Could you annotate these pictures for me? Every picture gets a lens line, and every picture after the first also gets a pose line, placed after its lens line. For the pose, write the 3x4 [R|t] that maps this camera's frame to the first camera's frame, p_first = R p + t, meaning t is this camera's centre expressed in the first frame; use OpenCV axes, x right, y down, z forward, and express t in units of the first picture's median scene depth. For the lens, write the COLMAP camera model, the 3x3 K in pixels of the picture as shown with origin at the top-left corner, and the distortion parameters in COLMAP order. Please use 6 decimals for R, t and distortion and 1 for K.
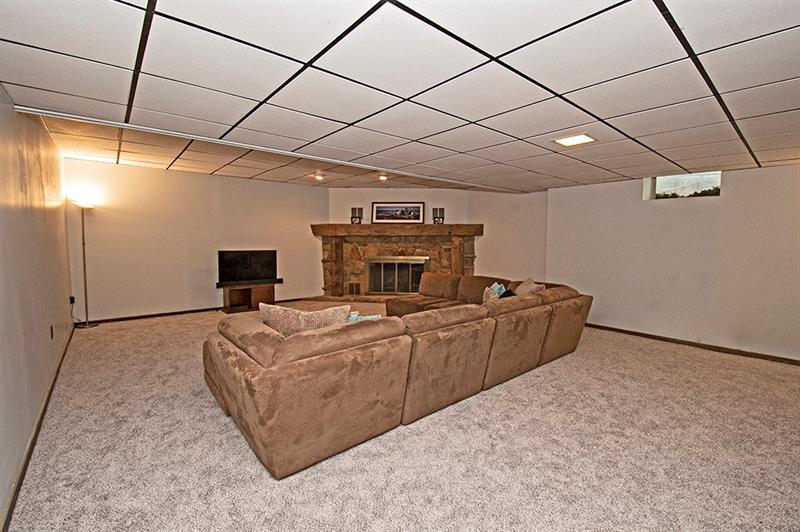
lens RADIAL K [[352.0, 0, 398.3], [0, 352.0, 266.0], [0, 0, 1]] dist [-0.003502, -0.001626]
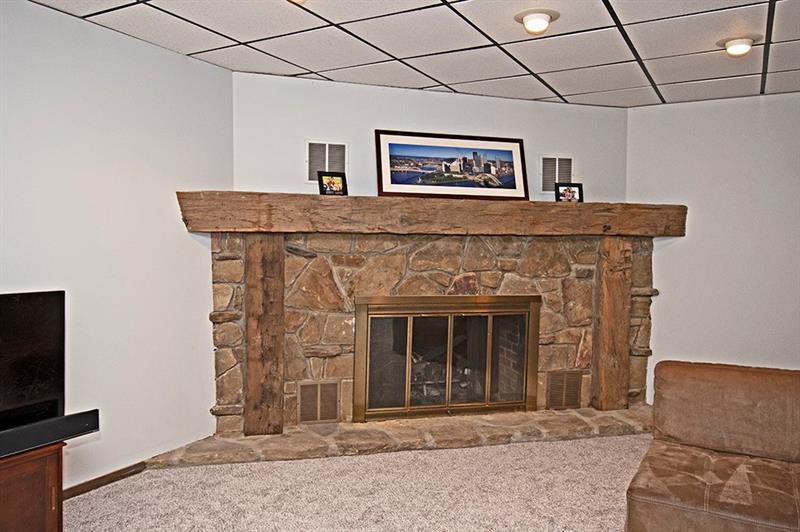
lens RADIAL K [[610.3, 0, 402.5], [0, 610.3, 267.2], [0, 0, 1]] dist [0.060194, -0.000286]
pose [[0.933358, -0.008333, 0.358850, -0.255712], [0.017678, 0.999584, -0.022770, -0.042294], [-0.358511, 0.027596, 0.933117, 0.476289]]
